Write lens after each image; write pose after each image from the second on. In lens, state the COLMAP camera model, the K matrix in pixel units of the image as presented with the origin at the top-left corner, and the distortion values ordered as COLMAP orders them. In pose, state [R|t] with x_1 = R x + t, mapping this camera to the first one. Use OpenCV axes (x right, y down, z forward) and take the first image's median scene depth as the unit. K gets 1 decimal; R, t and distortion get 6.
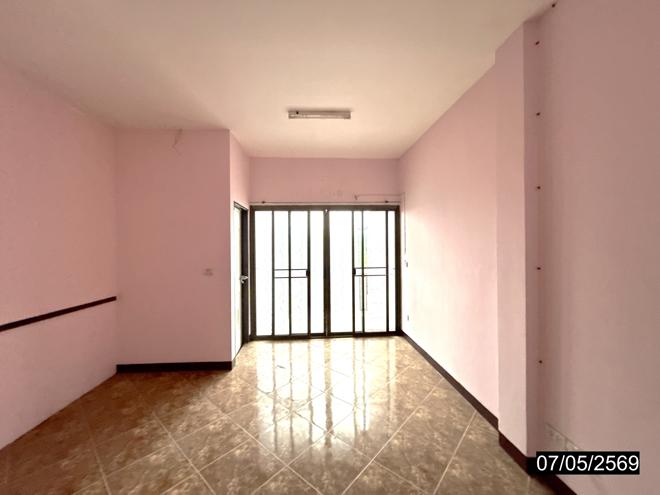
lens RADIAL K [[272.4, 0, 330.0], [0, 272.4, 247.5], [0, 0, 1]] dist [0.002335, 0.000182]
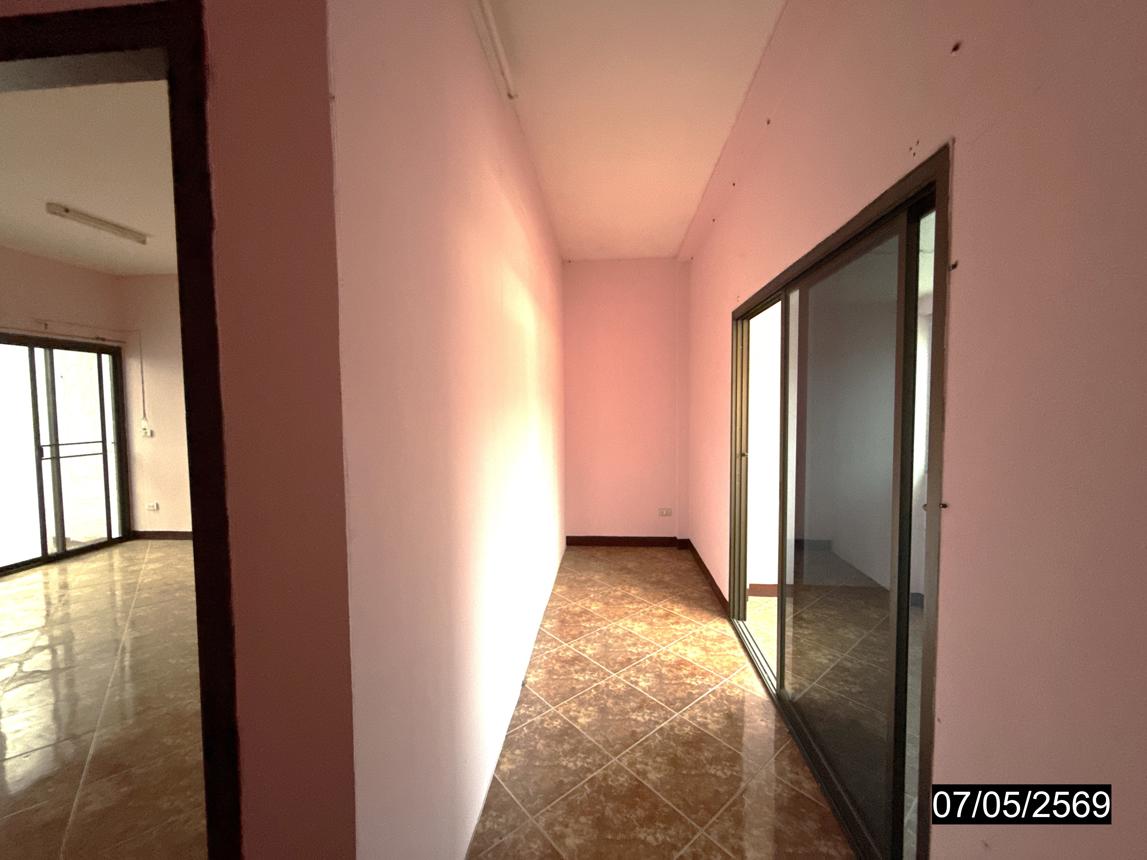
lens RADIAL K [[454.8, 0, 579.0], [0, 454.8, 431.2], [0, 0, 1]] dist [0.000131, 0.000126]
pose [[0.141575, -0.049848, 0.988672, -0.698850], [-0.005798, 0.998672, 0.051183, -0.012806], [-0.989911, -0.012978, 0.141098, -0.266889]]
